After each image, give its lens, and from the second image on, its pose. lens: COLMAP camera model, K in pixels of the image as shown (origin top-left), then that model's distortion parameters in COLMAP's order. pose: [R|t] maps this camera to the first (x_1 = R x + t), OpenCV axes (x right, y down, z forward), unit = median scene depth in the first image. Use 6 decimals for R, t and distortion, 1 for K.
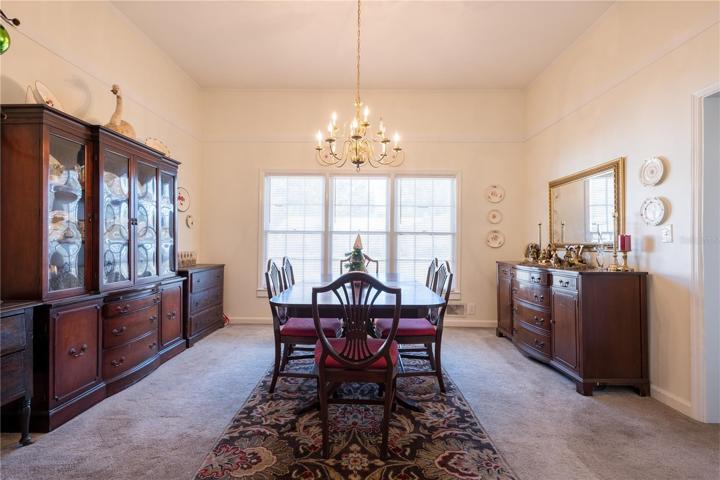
lens RADIAL K [[335.4, 0, 357.3], [0, 335.4, 239.9], [0, 0, 1]] dist [0.004534, 0.000445]
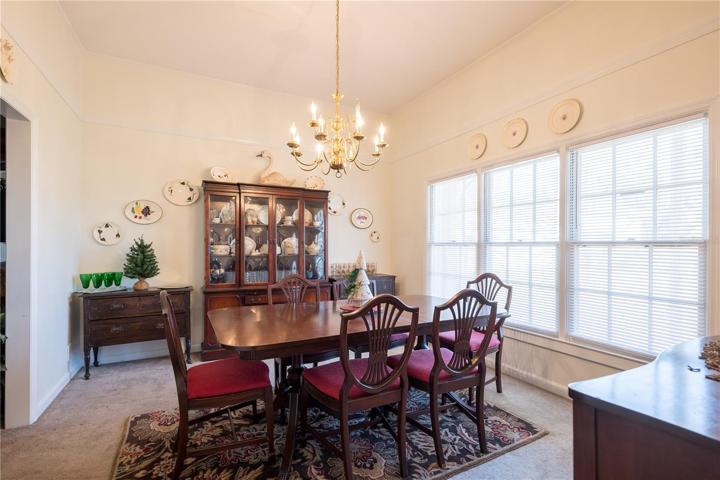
lens RADIAL K [[335.4, 0, 357.3], [0, 335.4, 239.9], [0, 0, 1]] dist [0.004534, 0.000445]
pose [[0.475703, -0.020930, -0.879357, 0.590462], [0.000705, 0.999726, -0.023414, -0.016775], [0.879606, 0.010519, 0.475587, 0.487407]]
